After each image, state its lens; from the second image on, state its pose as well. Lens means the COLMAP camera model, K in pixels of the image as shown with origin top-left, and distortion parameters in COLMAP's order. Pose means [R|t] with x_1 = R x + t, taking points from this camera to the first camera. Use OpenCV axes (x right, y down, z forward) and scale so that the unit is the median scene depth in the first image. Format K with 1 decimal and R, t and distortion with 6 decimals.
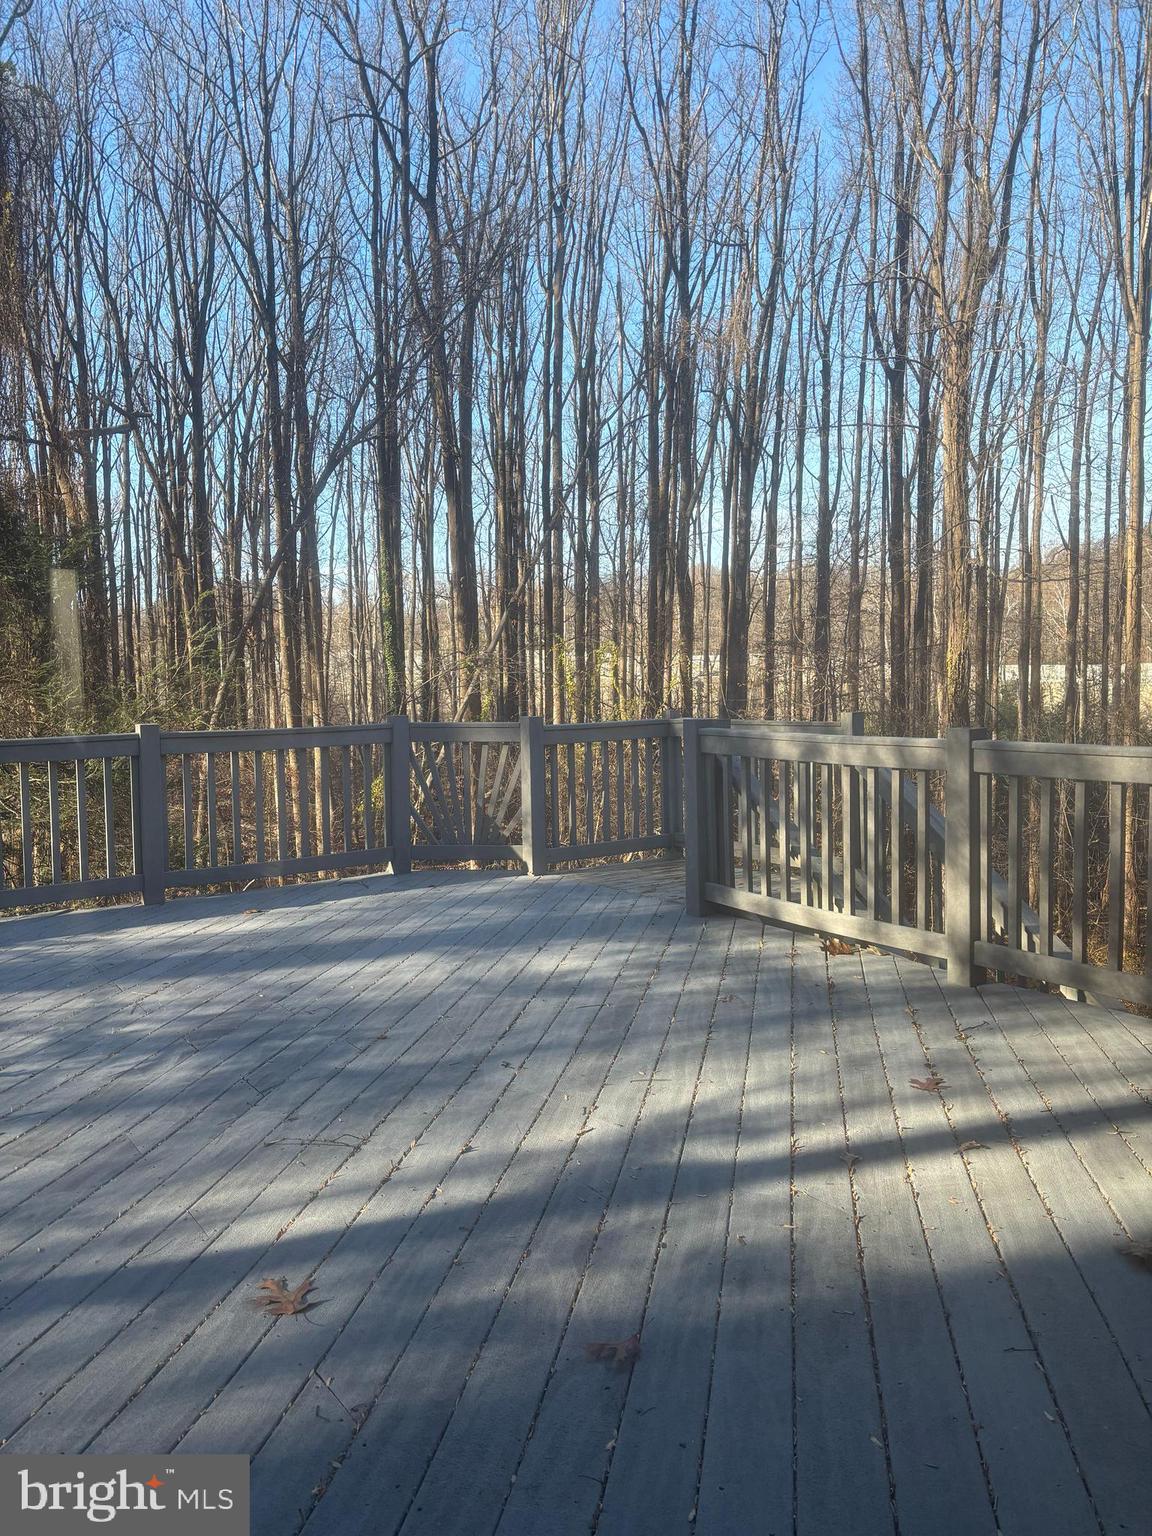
lens RADIAL K [[1160.3, 0, 565.3], [0, 1160.3, 763.7], [0, 0, 1]] dist [0.044907, -0.049765]
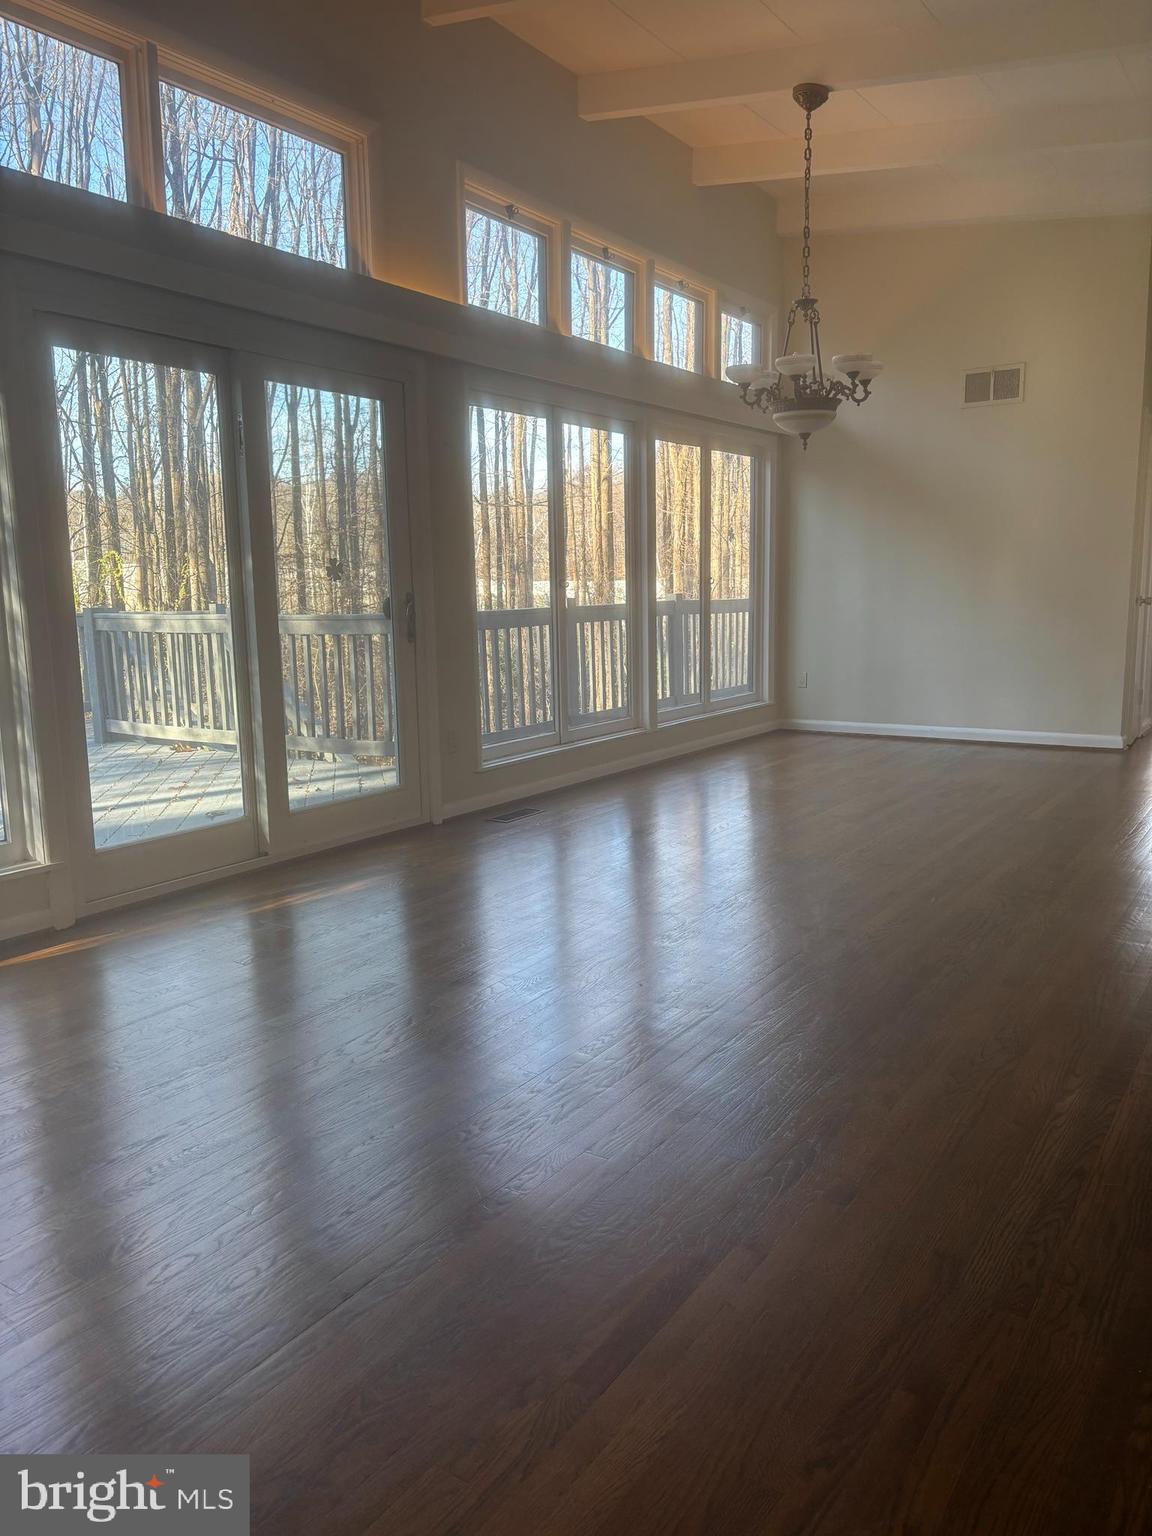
lens RADIAL K [[1160.3, 0, 587.2], [0, 1160.3, 758.7], [0, 0, 1]] dist [0.044907, -0.049765]
pose [[0.922440, -0.058185, 0.381733, 0.012171], [0.031600, 0.996641, 0.075551, 0.006220], [-0.384846, -0.057628, 0.921180, -0.063105]]
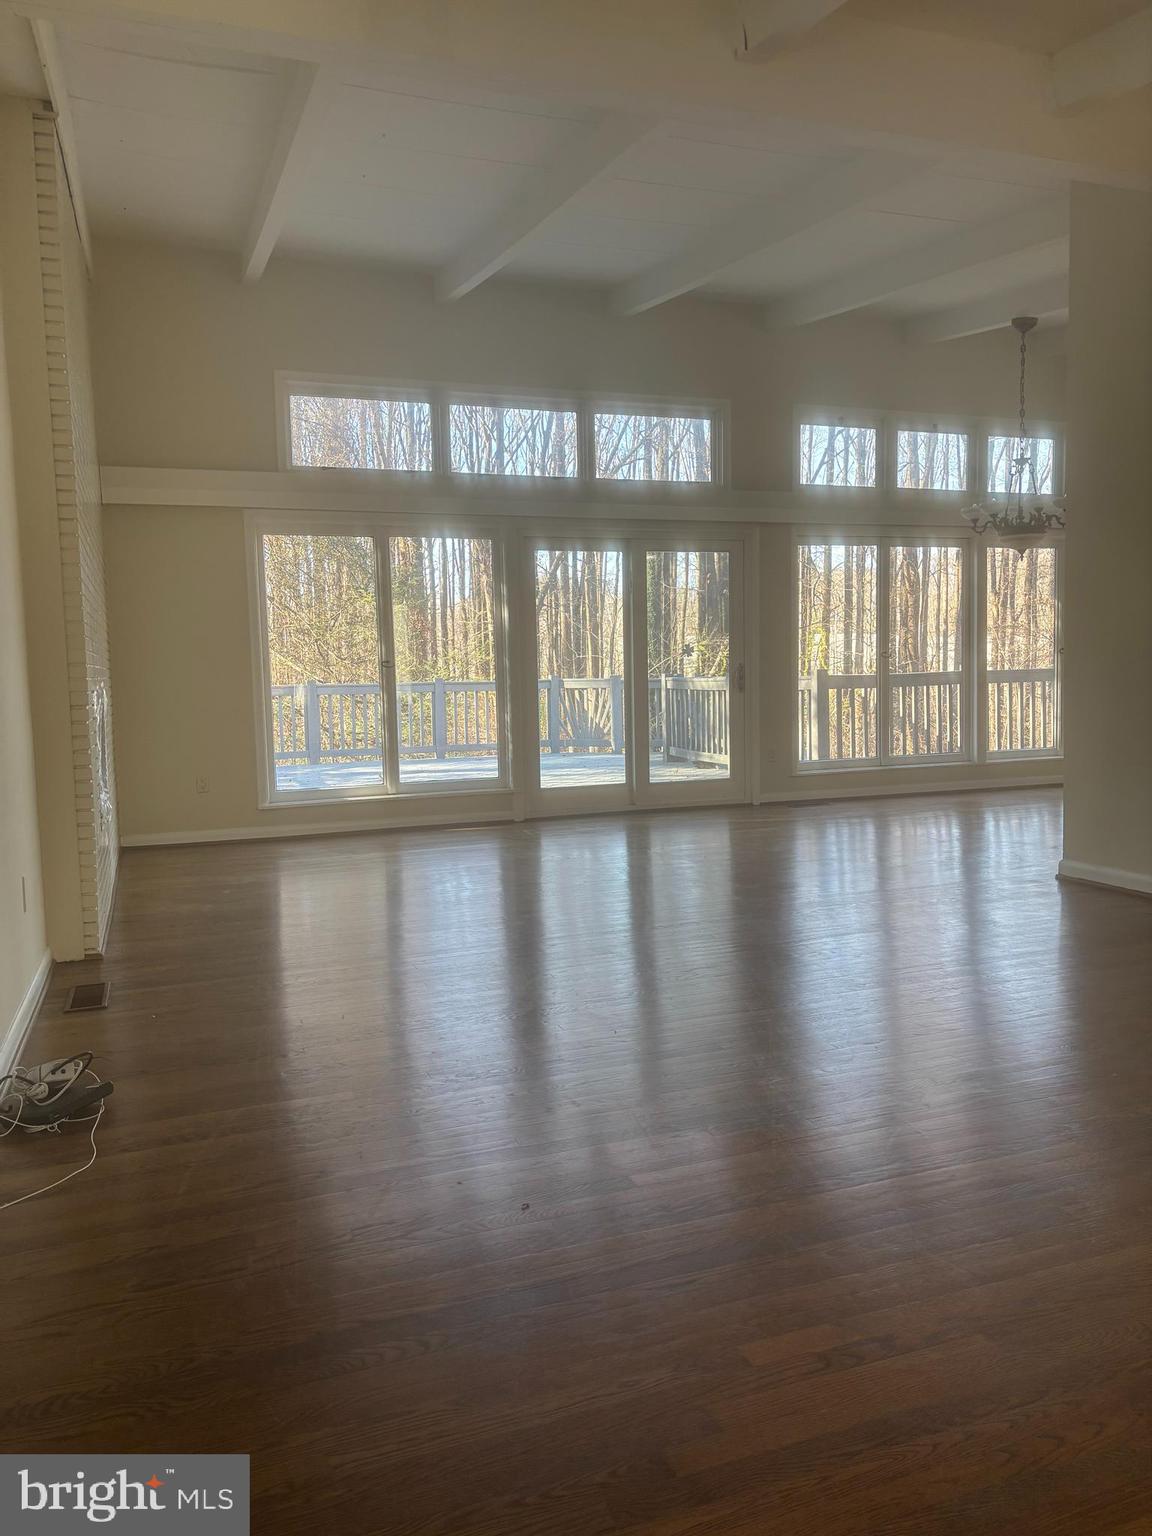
lens RADIAL K [[1160.3, 0, 578.2], [0, 1160.3, 759.6], [0, 0, 1]] dist [0.044907, -0.049765]
pose [[0.970240, 0.010415, -0.241923, 0.051789], [-0.008066, 0.999910, 0.010697, 0.010973], [0.242013, -0.008427, 0.970236, -0.127613]]
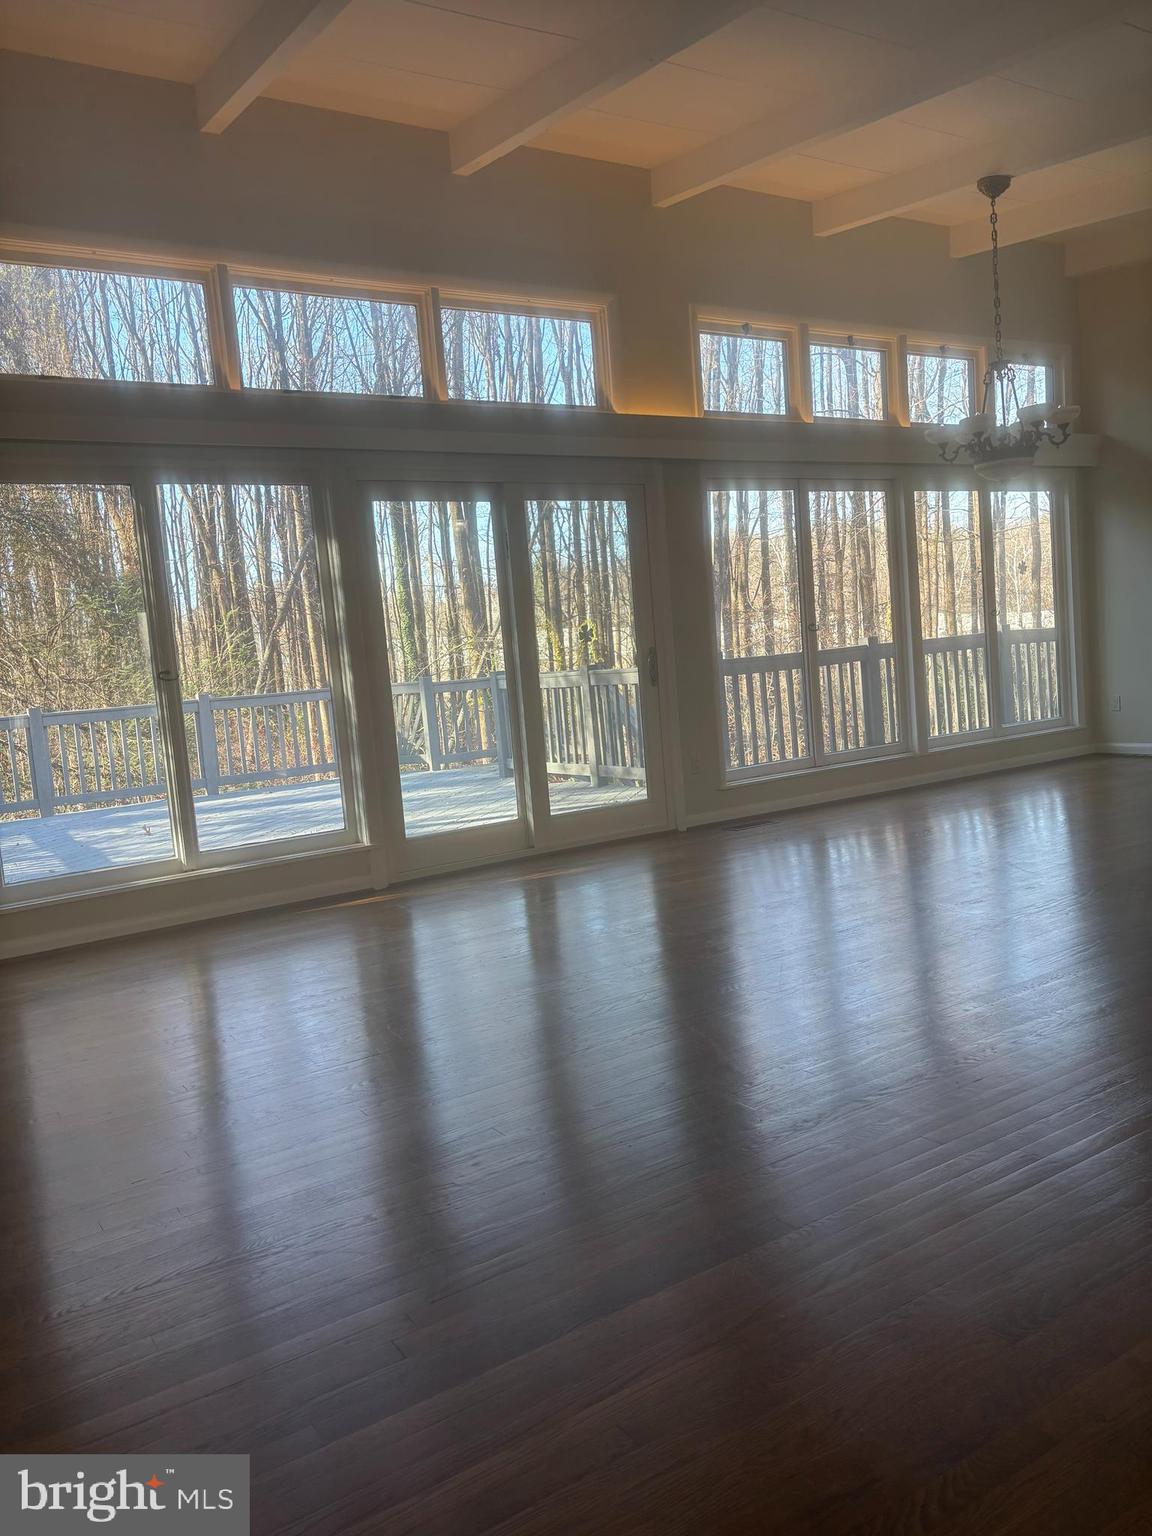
lens RADIAL K [[1160.3, 0, 580.5], [0, 1160.3, 769.6], [0, 0, 1]] dist [0.044907, -0.049765]
pose [[0.997490, -0.064981, -0.028128, 0.030406], [0.065662, 0.997554, 0.023980, 0.008709], [0.026501, -0.025767, 0.999317, -0.089386]]
